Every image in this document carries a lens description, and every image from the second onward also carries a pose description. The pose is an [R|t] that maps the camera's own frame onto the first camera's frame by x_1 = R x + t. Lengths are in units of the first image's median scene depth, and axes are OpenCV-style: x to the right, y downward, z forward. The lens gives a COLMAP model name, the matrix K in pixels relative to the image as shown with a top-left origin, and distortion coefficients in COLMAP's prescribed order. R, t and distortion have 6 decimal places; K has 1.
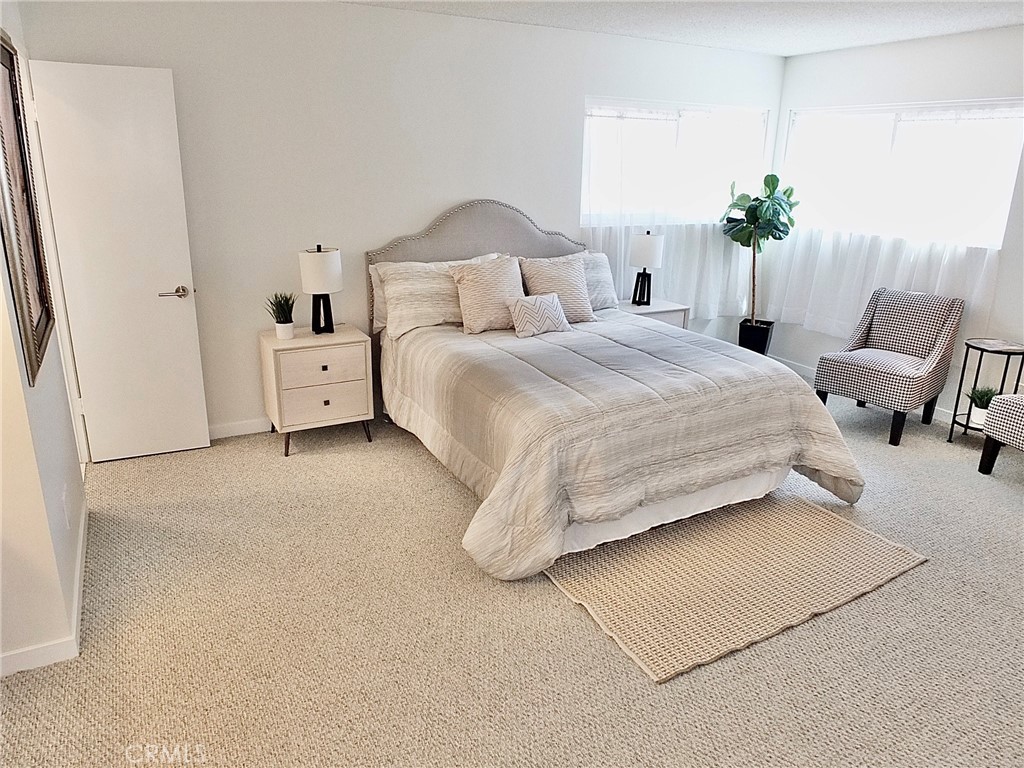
lens RADIAL K [[717.4, 0, 509.3], [0, 717.4, 381.2], [0, 0, 1]] dist [-0.020062, 0.003681]
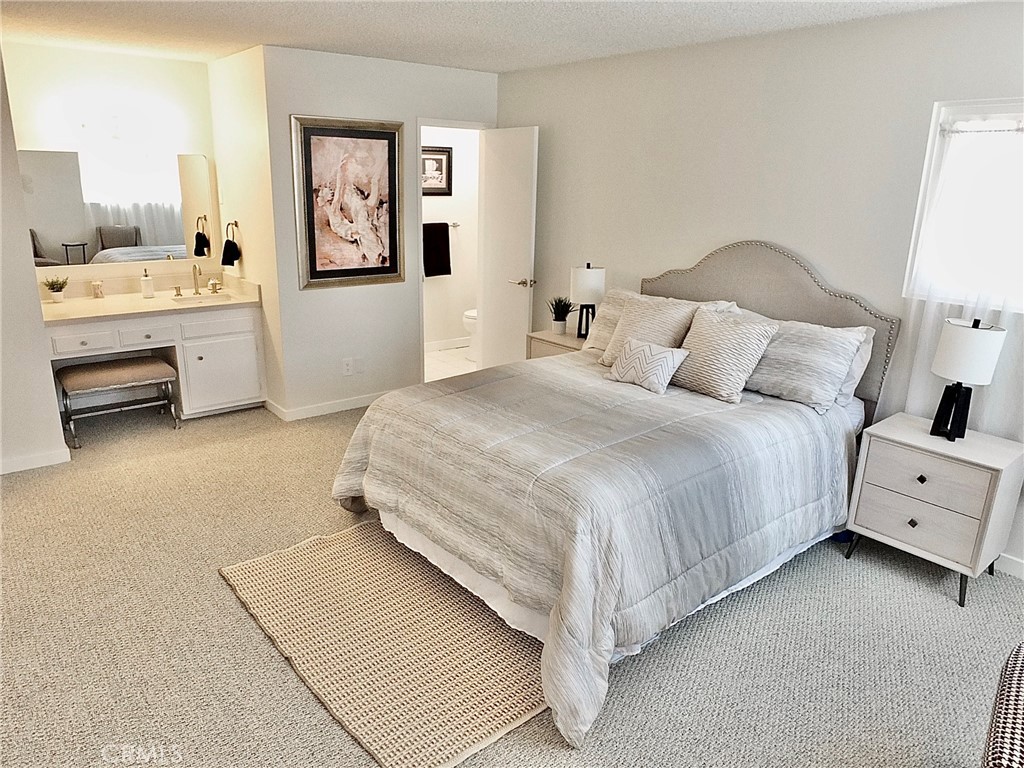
lens RADIAL K [[717.4, 0, 509.3], [0, 717.4, 381.2], [0, 0, 1]] dist [-0.020062, 0.003681]
pose [[0.164931, 0.252735, -0.953374, 0.801611], [-0.310365, 0.930807, 0.193060, -0.179465], [0.936200, 0.264053, 0.231959, 0.599422]]
